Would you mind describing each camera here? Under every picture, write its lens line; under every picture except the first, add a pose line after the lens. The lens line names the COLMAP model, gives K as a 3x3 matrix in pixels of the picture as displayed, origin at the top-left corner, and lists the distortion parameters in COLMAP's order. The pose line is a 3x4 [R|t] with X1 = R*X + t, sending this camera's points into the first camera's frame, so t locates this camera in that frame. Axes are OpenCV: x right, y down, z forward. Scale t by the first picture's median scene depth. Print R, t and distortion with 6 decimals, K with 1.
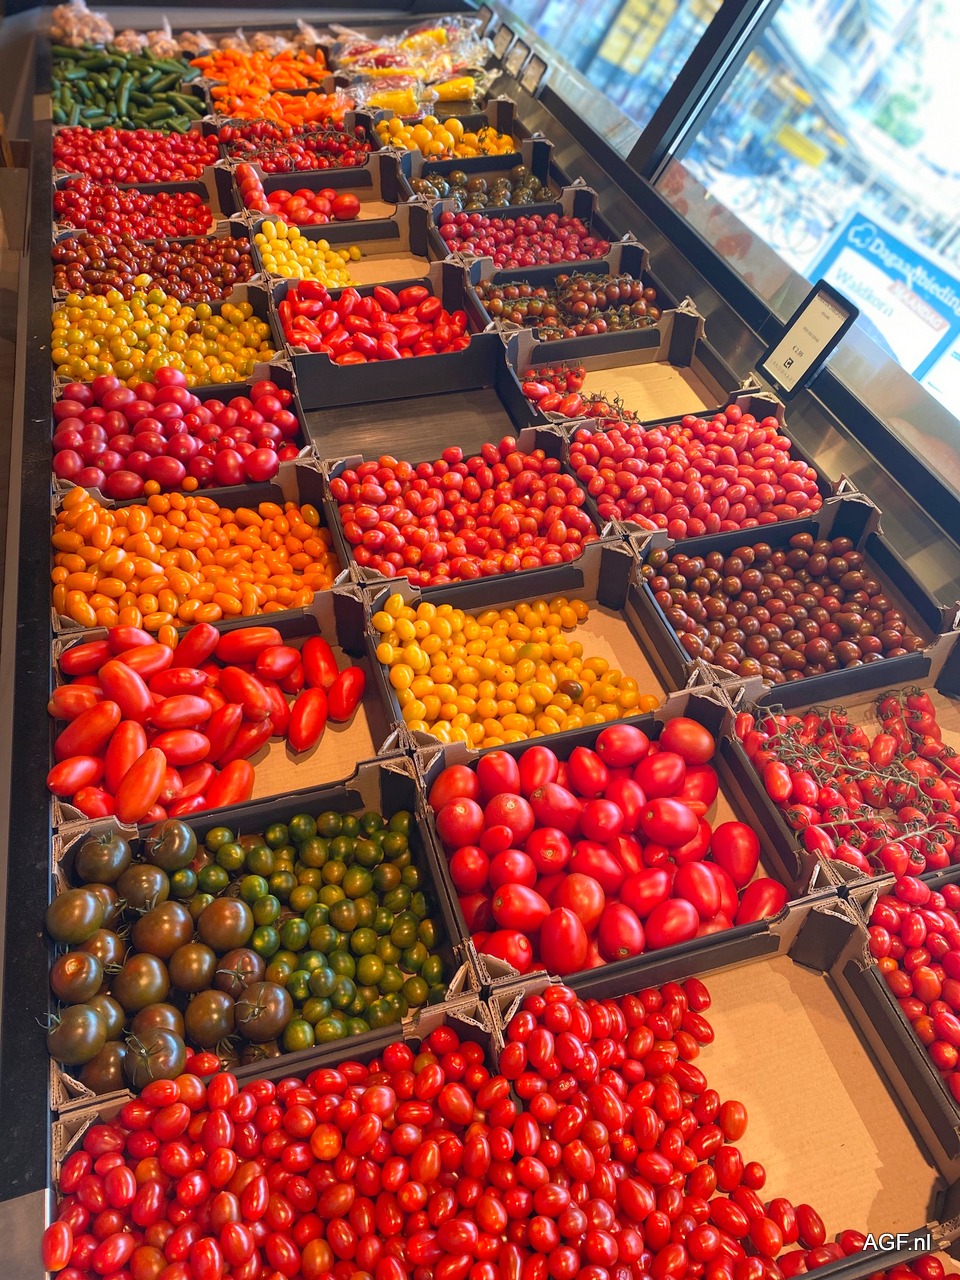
lens RADIAL K [[963.3, 0, 480.0], [0, 963.3, 640.0], [0, 0, 1]] dist [0.012620, -0.009944]
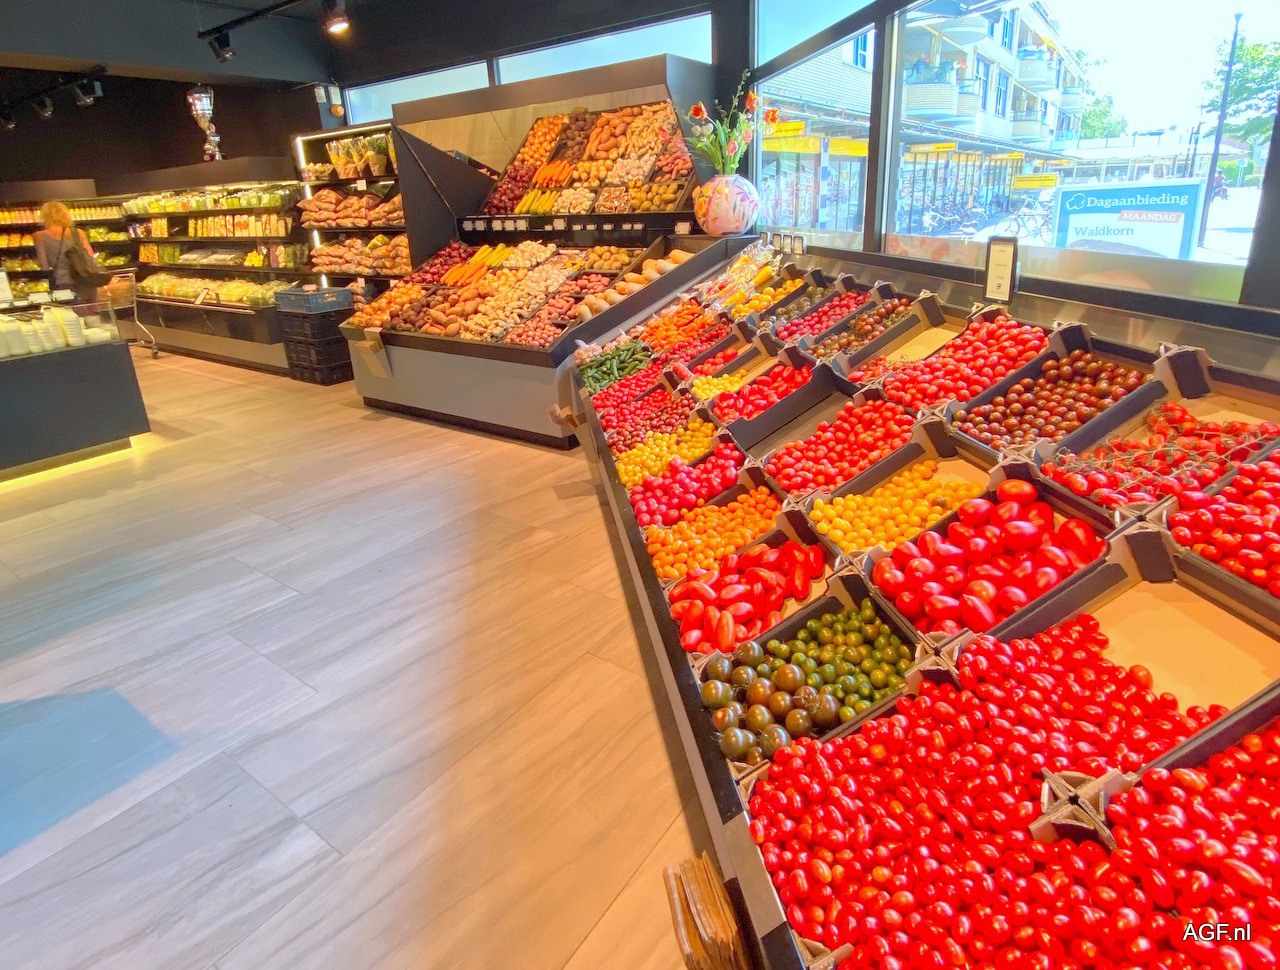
lens RADIAL K [[667.7, 0, 639.1], [0, 667.7, 443.8], [0, 0, 1]] dist [0.034306, -0.046284]
pose [[0.824600, -0.464421, -0.323029, 0.076670], [0.328742, 0.858084, -0.394488, 0.212041], [0.460394, 0.219102, 0.860251, -0.208167]]
